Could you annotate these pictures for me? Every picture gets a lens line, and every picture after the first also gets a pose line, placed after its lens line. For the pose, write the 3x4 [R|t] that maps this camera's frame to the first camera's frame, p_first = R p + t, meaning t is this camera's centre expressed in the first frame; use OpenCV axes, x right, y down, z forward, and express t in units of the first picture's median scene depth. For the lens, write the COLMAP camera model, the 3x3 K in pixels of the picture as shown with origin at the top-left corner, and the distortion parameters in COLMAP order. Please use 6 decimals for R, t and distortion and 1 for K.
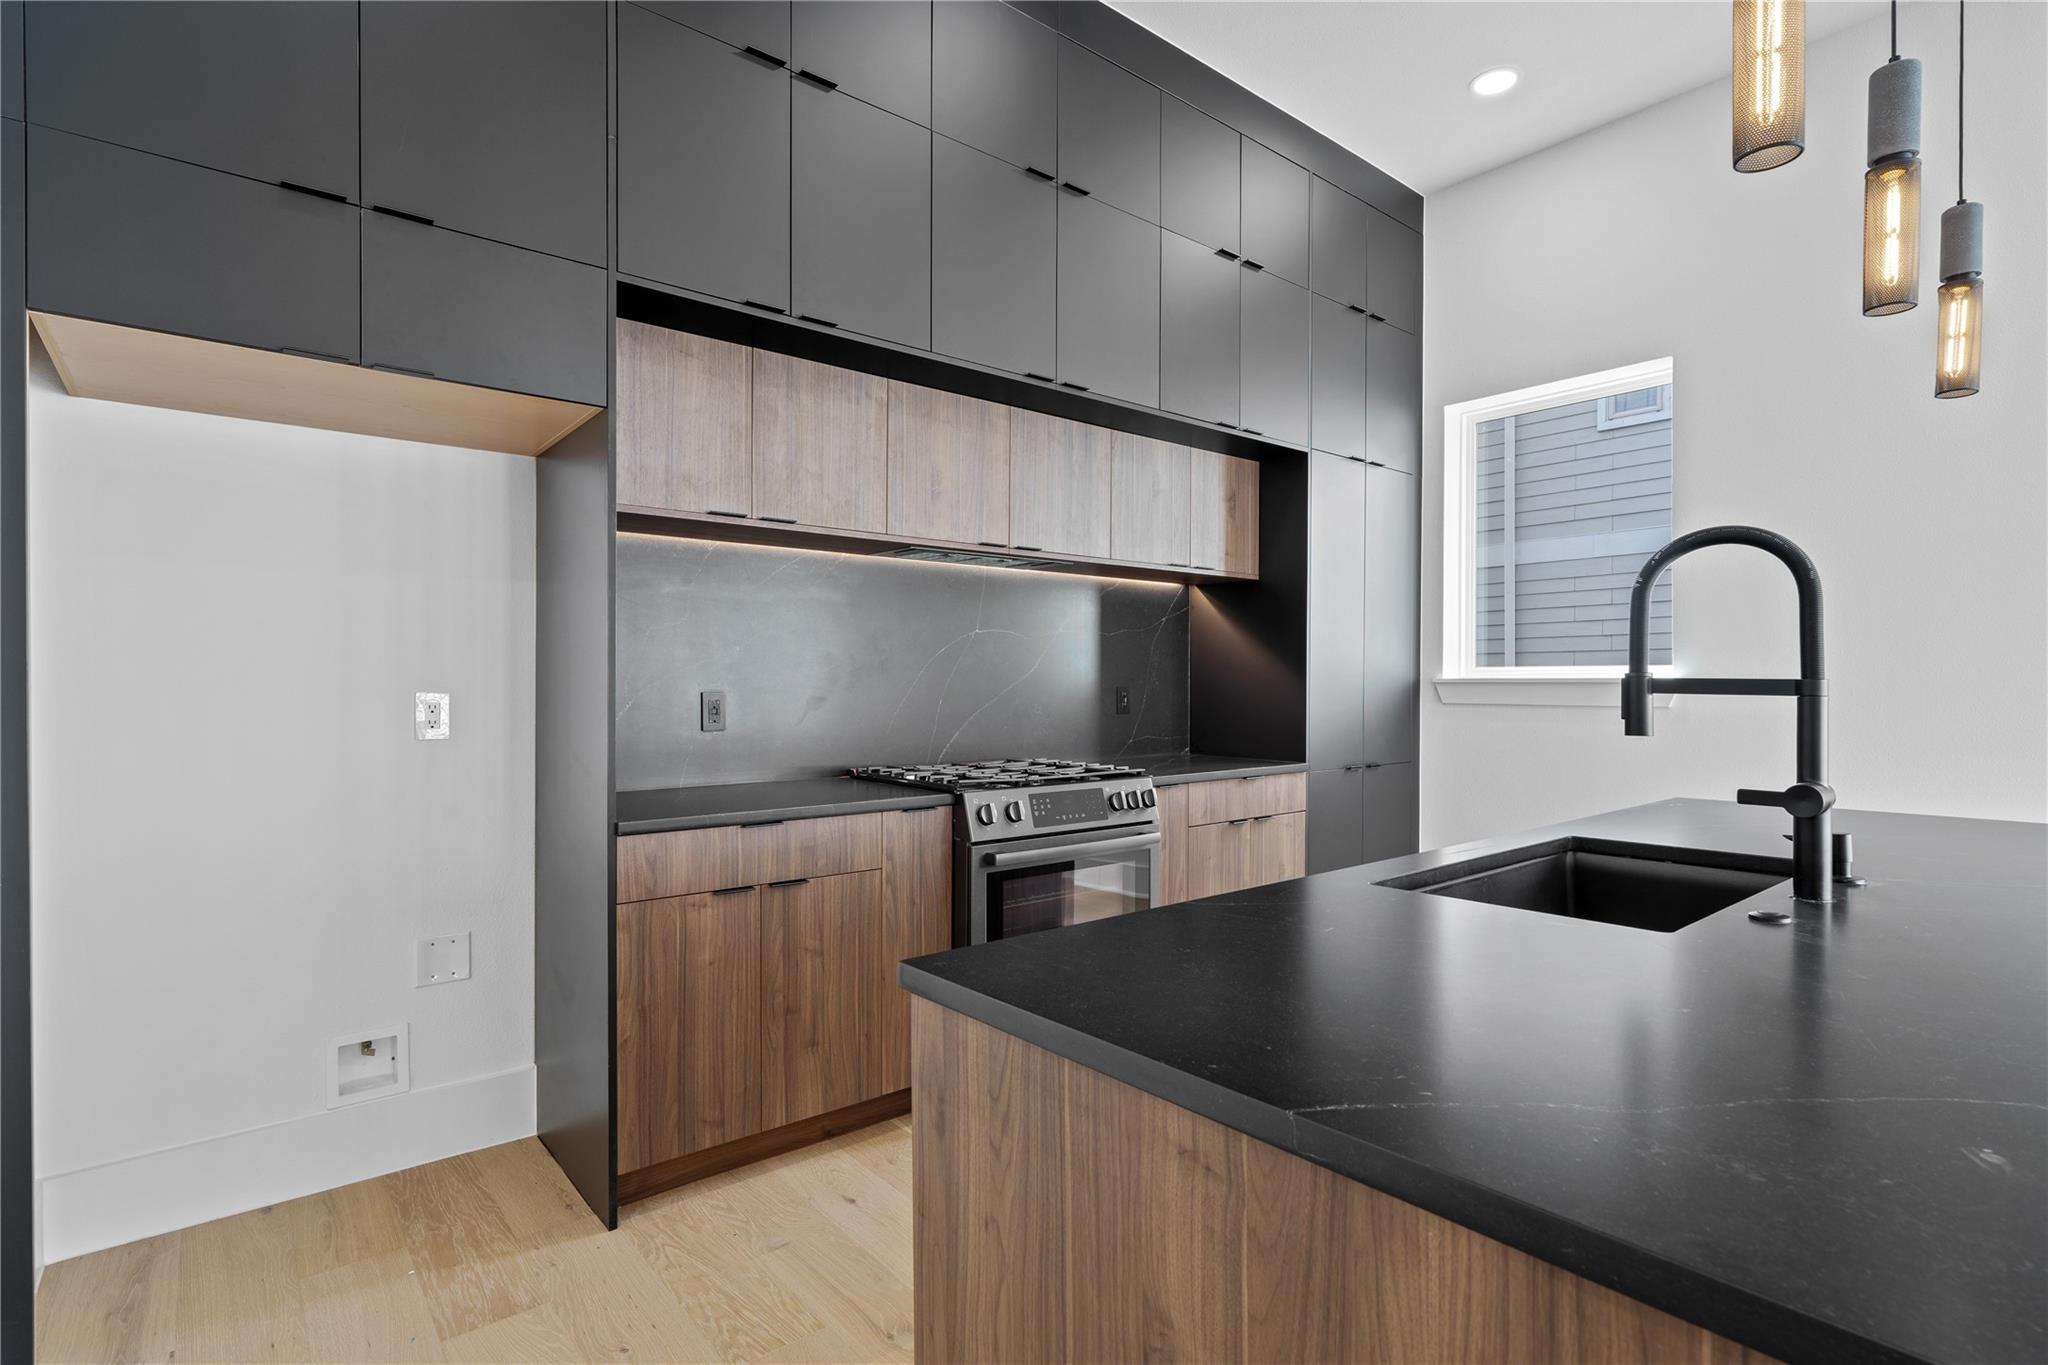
lens RADIAL K [[987.8, 0, 1026.0], [0, 987.8, 691.1], [0, 0, 1]] dist [-0.003594, 0.001602]
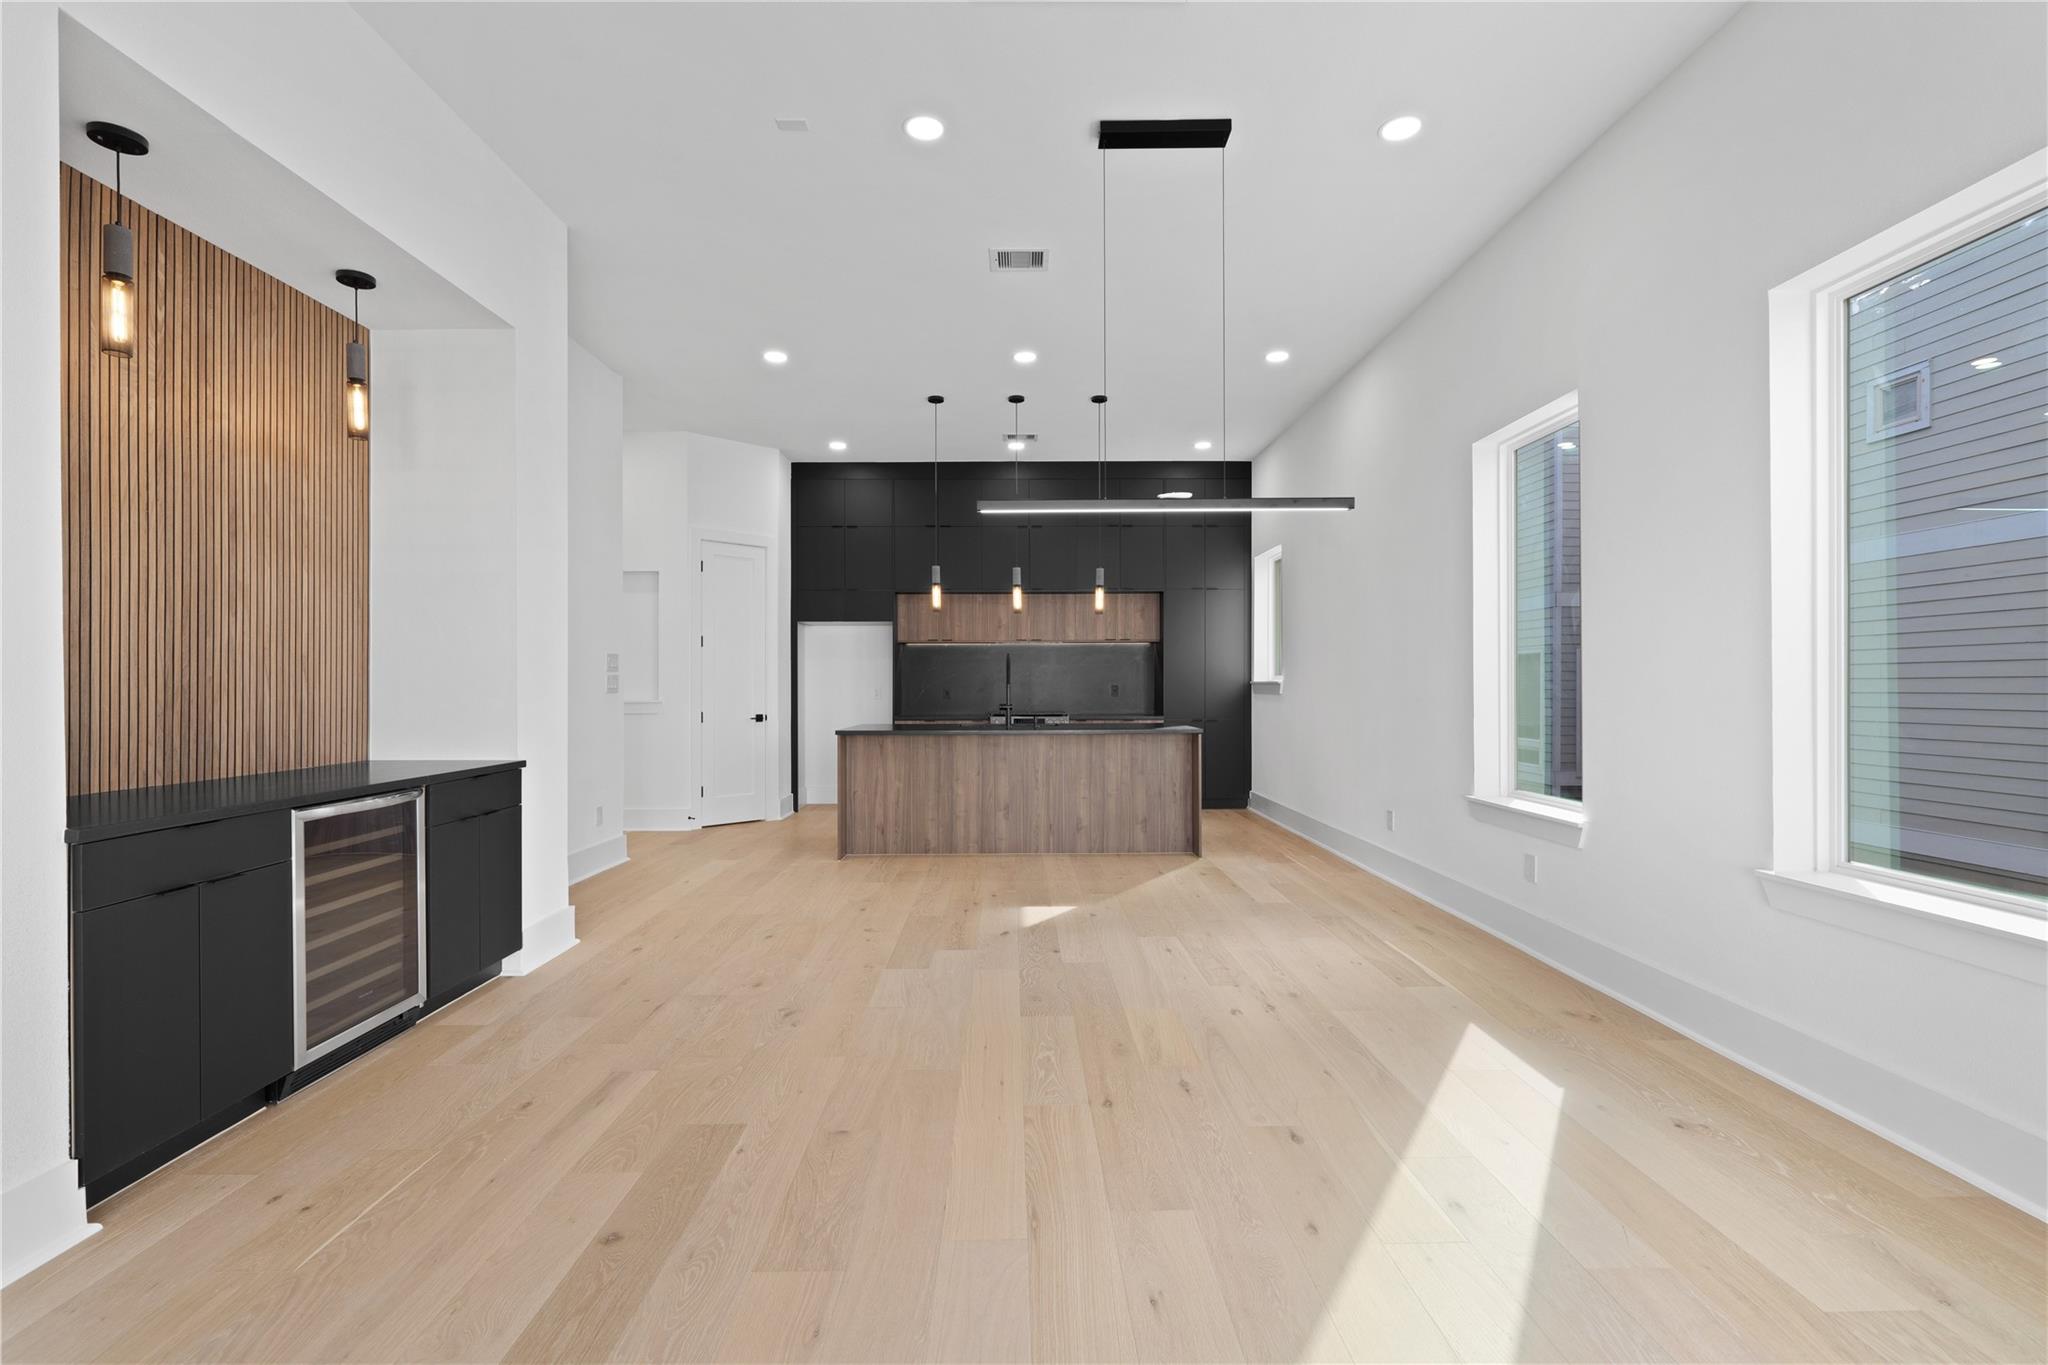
lens RADIAL K [[921.4, 0, 1018.3], [0, 921.4, 686.5], [0, 0, 1]] dist [-0.002955, -0.000235]
pose [[0.775172, -0.001017, -0.631750, 2.069872], [-0.001138, 0.999995, -0.003006, 0.008502], [0.631750, 0.003049, 0.775167, -1.446656]]
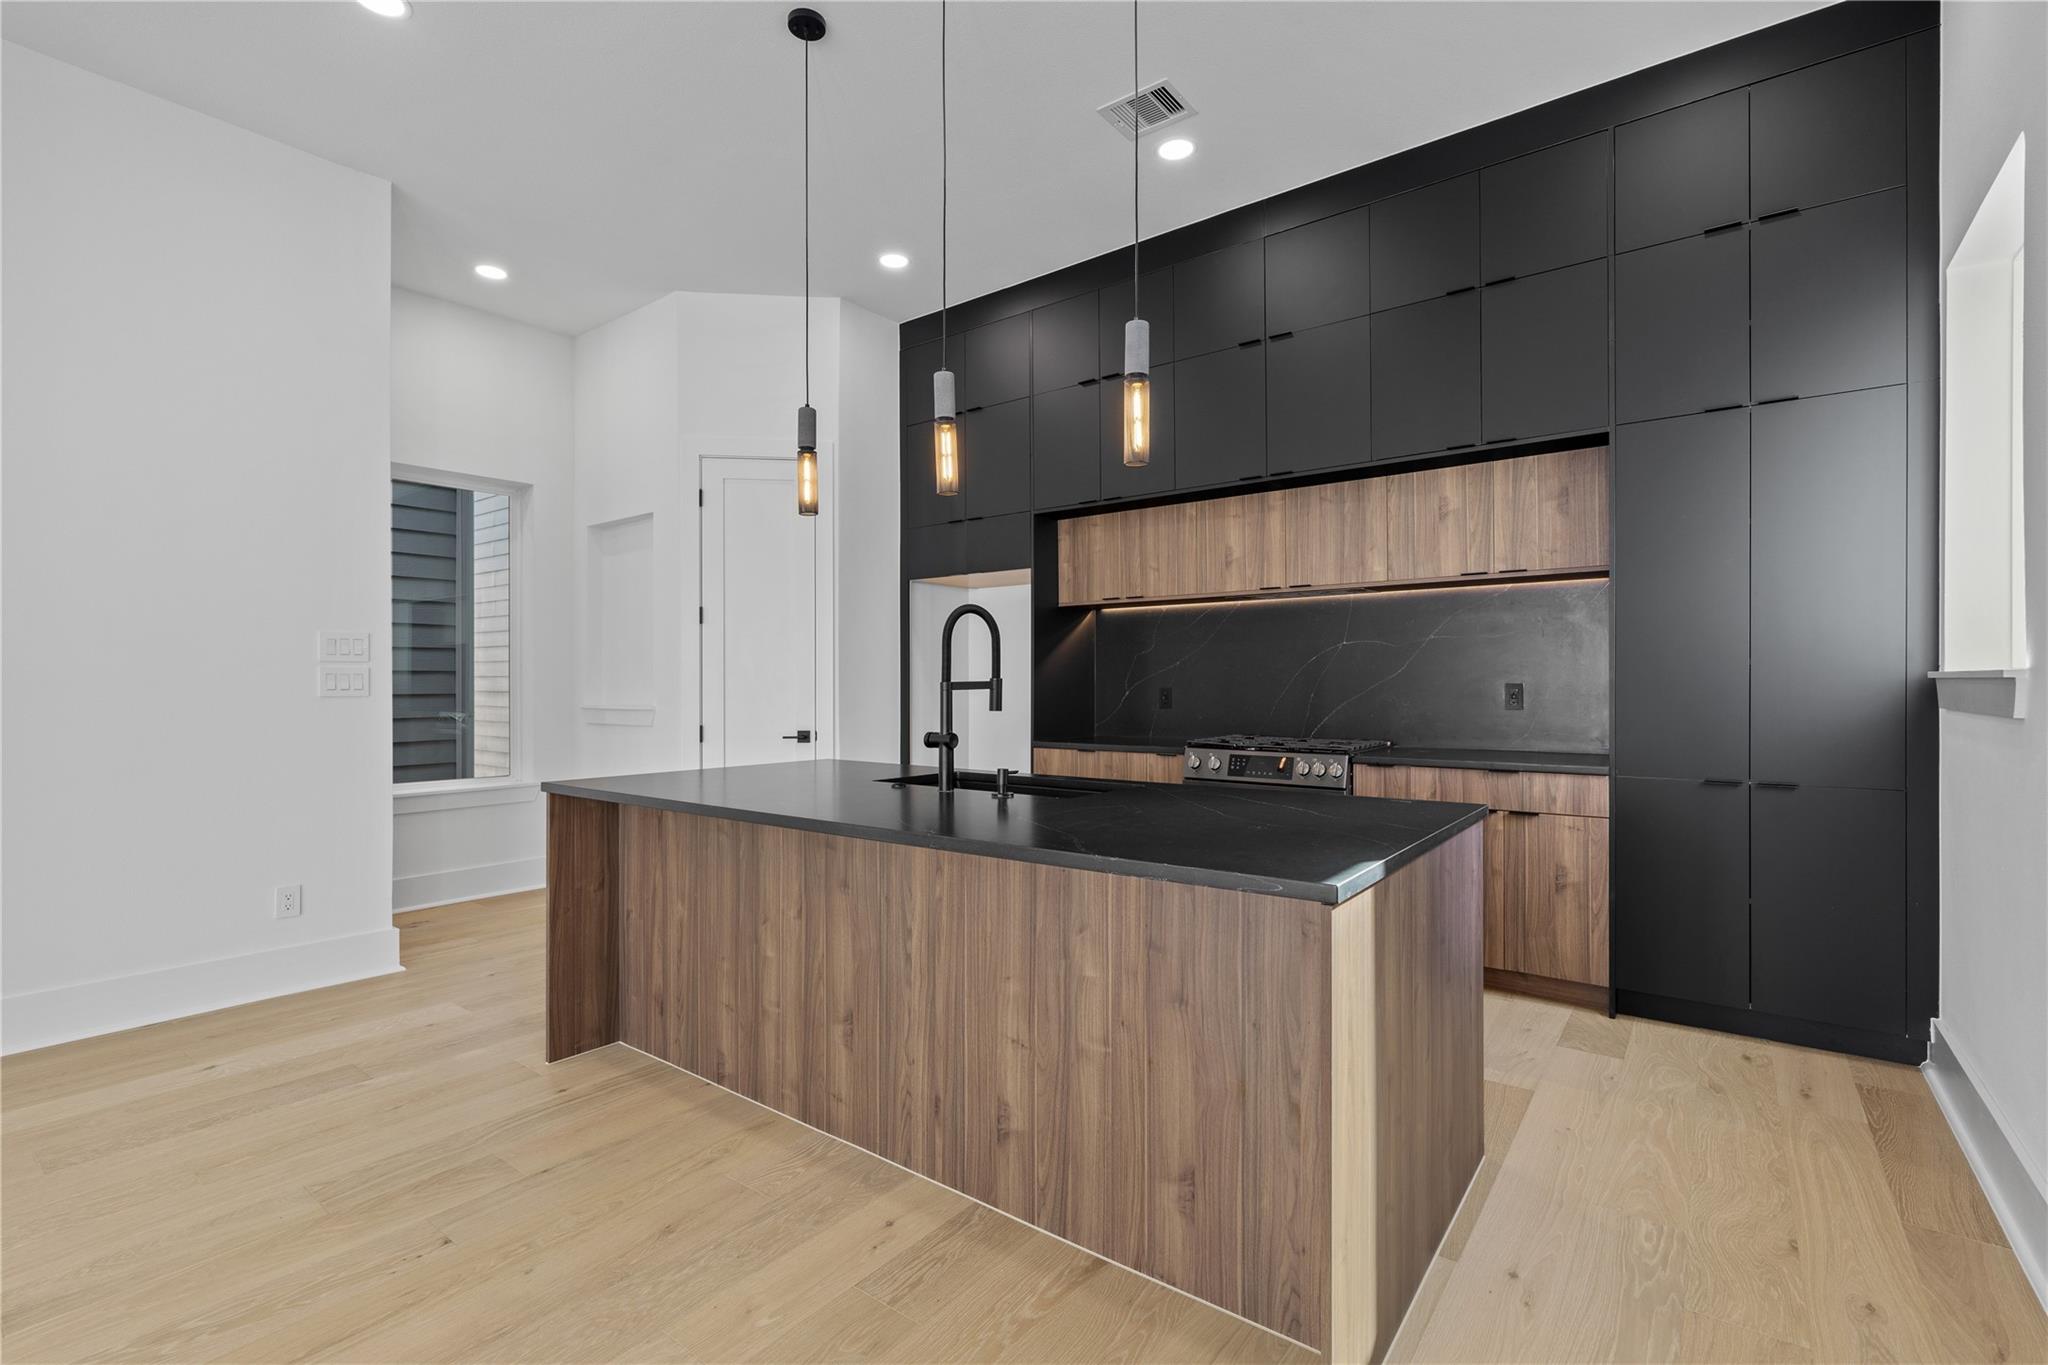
lens RADIAL K [[921.4, 0, 1024.6], [0, 921.4, 685.1], [0, 0, 1]] dist [-0.002955, -0.000235]
pose [[0.226300, 0.002278, -0.974055, 1.418162], [-0.003977, 0.999991, 0.001415, -0.004603], [0.974050, 0.003554, 0.226307, 0.384898]]
